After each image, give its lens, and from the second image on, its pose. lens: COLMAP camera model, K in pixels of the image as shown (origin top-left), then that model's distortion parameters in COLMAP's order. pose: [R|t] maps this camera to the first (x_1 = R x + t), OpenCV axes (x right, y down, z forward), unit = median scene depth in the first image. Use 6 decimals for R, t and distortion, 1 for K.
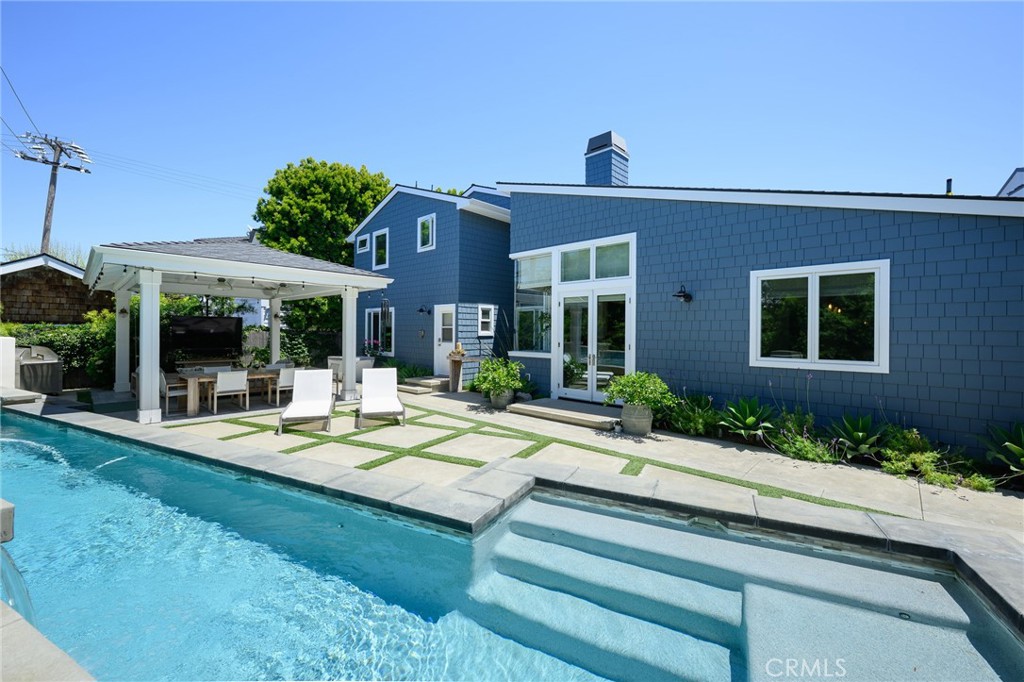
lens RADIAL K [[409.7, 0, 530.0], [0, 409.7, 333.6], [0, 0, 1]] dist [-0.007300, -0.000128]
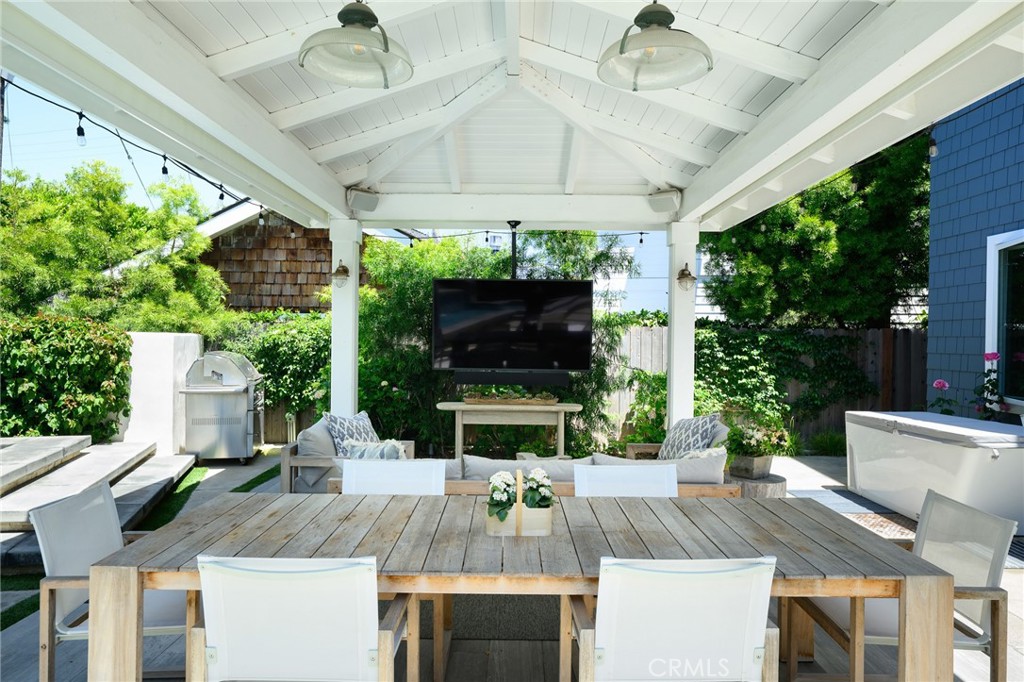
lens RADIAL K [[691.6, 0, 511.6], [0, 691.6, 339.8], [0, 0, 1]] dist [-0.003434, -0.000876]
pose [[0.654204, 0.002026, -0.756316, -0.295011], [-0.006092, 0.999978, -0.002591, 0.009813], [0.756294, 0.006302, 0.654202, 0.534286]]
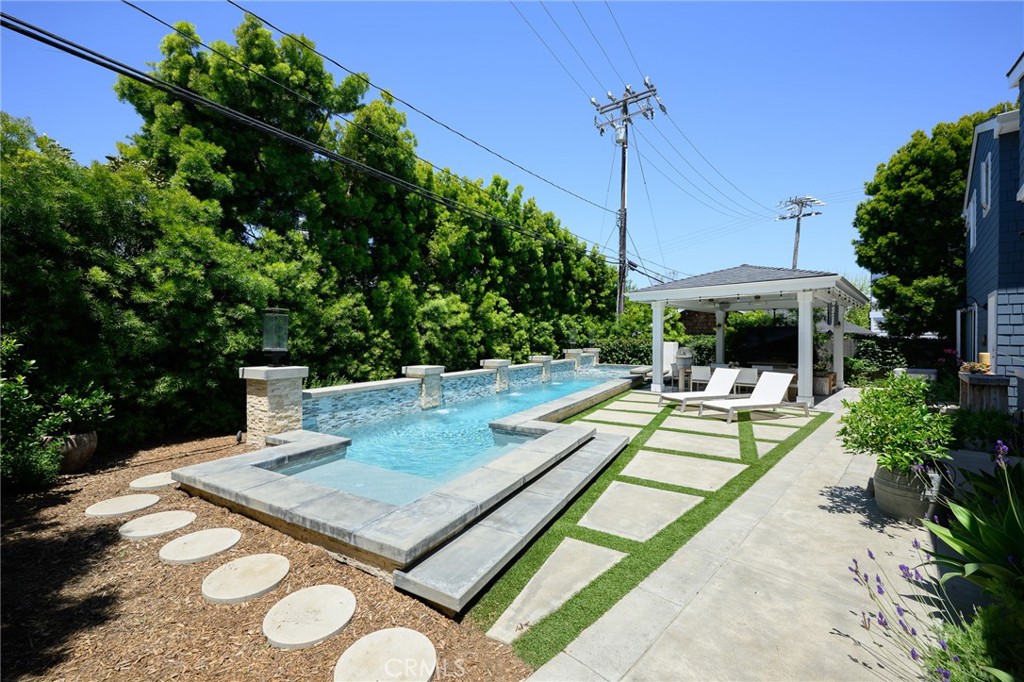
lens RADIAL K [[409.7, 0, 513.4], [0, 409.7, 342.3], [0, 0, 1]] dist [-0.007300, -0.000128]
pose [[-0.049848, -0.001533, -0.998756, 0.409605], [-0.008634, 0.999962, -0.001104, 0.011140], [0.998720, 0.008568, -0.049859, 0.257763]]
